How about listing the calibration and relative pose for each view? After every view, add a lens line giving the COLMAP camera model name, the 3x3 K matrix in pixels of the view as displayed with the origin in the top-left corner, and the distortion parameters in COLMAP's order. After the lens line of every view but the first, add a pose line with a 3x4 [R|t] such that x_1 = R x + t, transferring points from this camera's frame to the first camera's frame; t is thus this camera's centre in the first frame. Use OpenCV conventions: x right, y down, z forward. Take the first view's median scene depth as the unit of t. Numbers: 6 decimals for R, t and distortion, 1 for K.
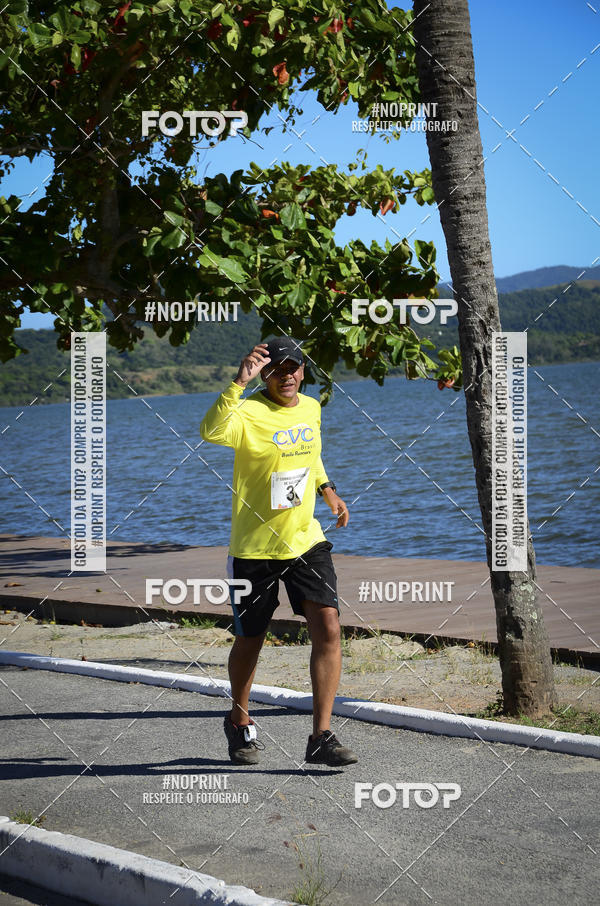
lens RADIAL K [[2743.2, 0, 301.4], [0, 2743.2, 467.7], [0, 0, 1]] dist [0.620358, 0.829325]
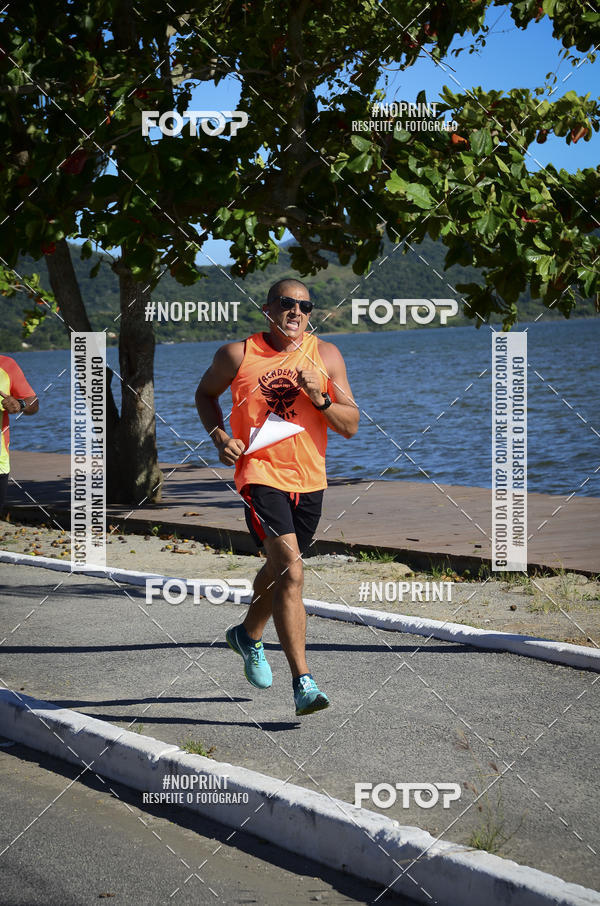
lens RADIAL K [[2685.8, 0, 297.1], [0, 2685.8, 453.7], [0, 0, 1]] dist [0.572863, 1.050849]
pose [[0.997392, 0.021519, -0.068888, -0.000469], [-0.020503, 0.999671, 0.015425, 0.005340], [0.069197, -0.013972, 0.997505, 0.042560]]
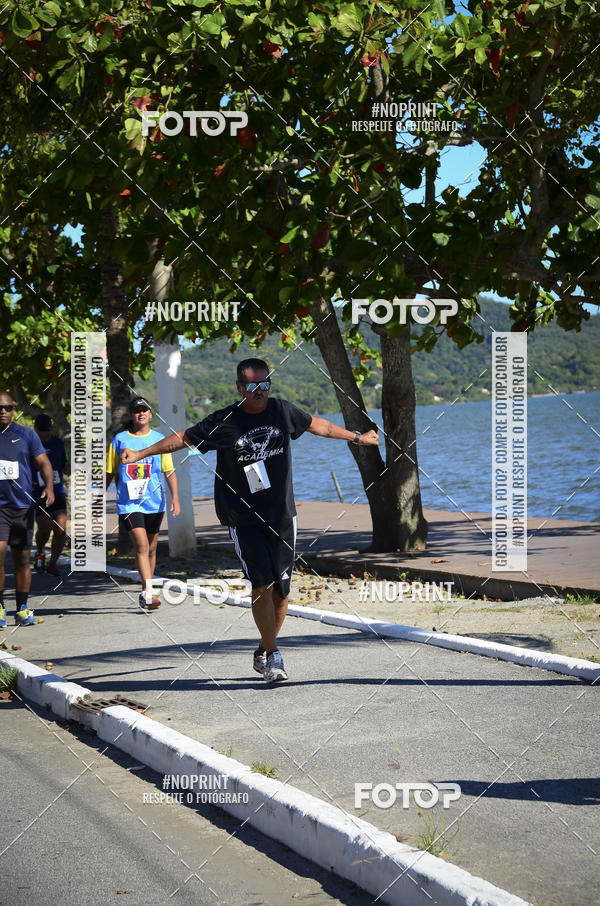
lens RADIAL K [[2842.0, 0, 354.2], [0, 2842.0, 454.8], [0, 0, 1]] dist [0.841073, 1.292540]
pose [[0.962765, 0.001032, -0.270337, 0.163239], [-0.001106, 0.999999, -0.000119, 0.003089], [0.270336, 0.000413, 0.962766, -0.043760]]
